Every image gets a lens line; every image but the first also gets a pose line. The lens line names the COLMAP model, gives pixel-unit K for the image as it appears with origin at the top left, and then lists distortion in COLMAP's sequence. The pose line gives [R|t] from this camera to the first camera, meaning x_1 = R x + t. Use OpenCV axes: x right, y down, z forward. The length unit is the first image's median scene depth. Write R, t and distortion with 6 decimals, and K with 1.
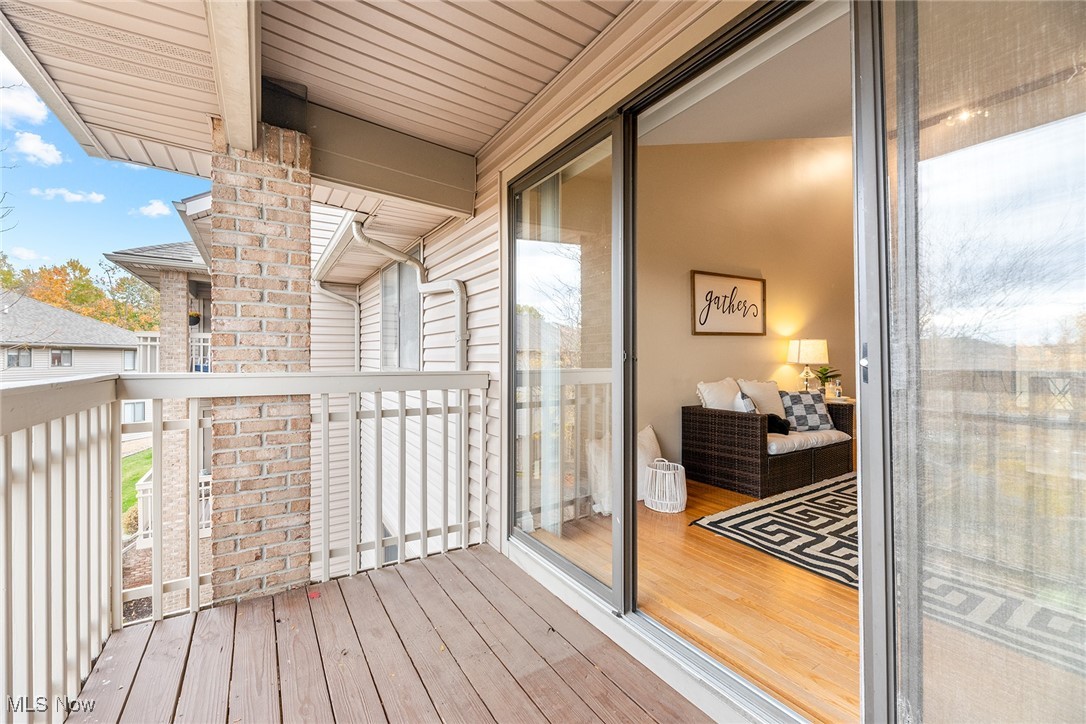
lens RADIAL K [[439.6, 0, 540.7], [0, 439.6, 356.8], [0, 0, 1]] dist [-0.004251, -0.001772]
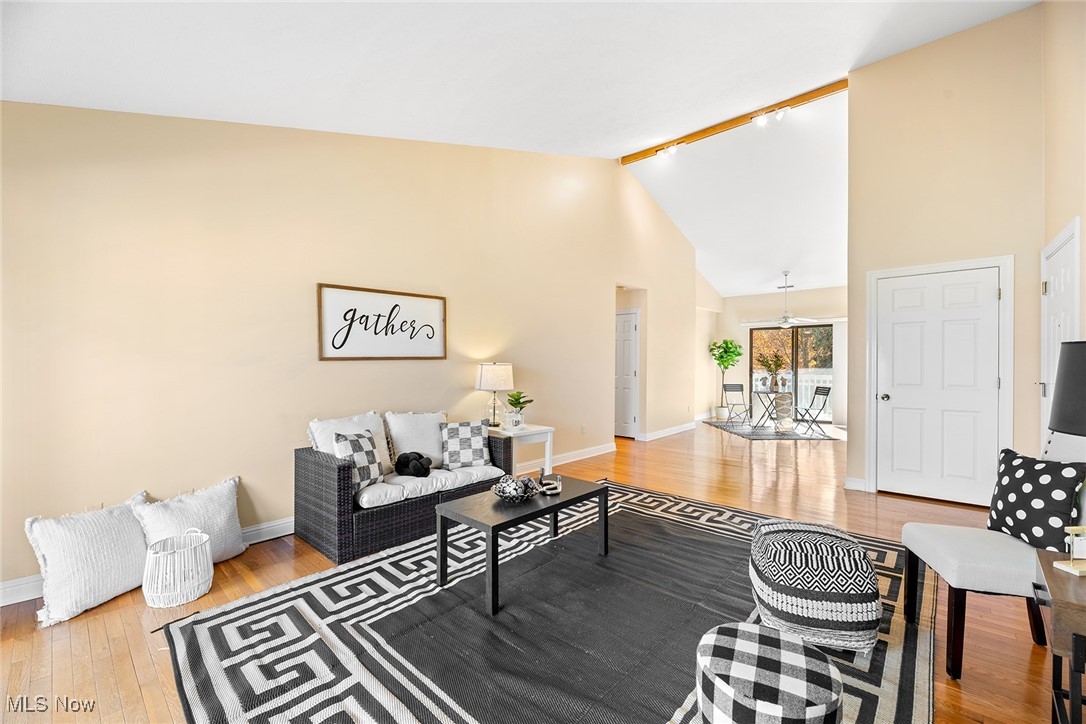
lens RADIAL K [[439.6, 0, 546.2], [0, 439.6, 368.8], [0, 0, 1]] dist [-0.004251, -0.001772]
pose [[0.961923, -0.000177, 0.273322, 0.524743], [-0.003447, 0.999912, 0.012780, -0.046728], [-0.273300, -0.013236, 0.961838, 0.083410]]
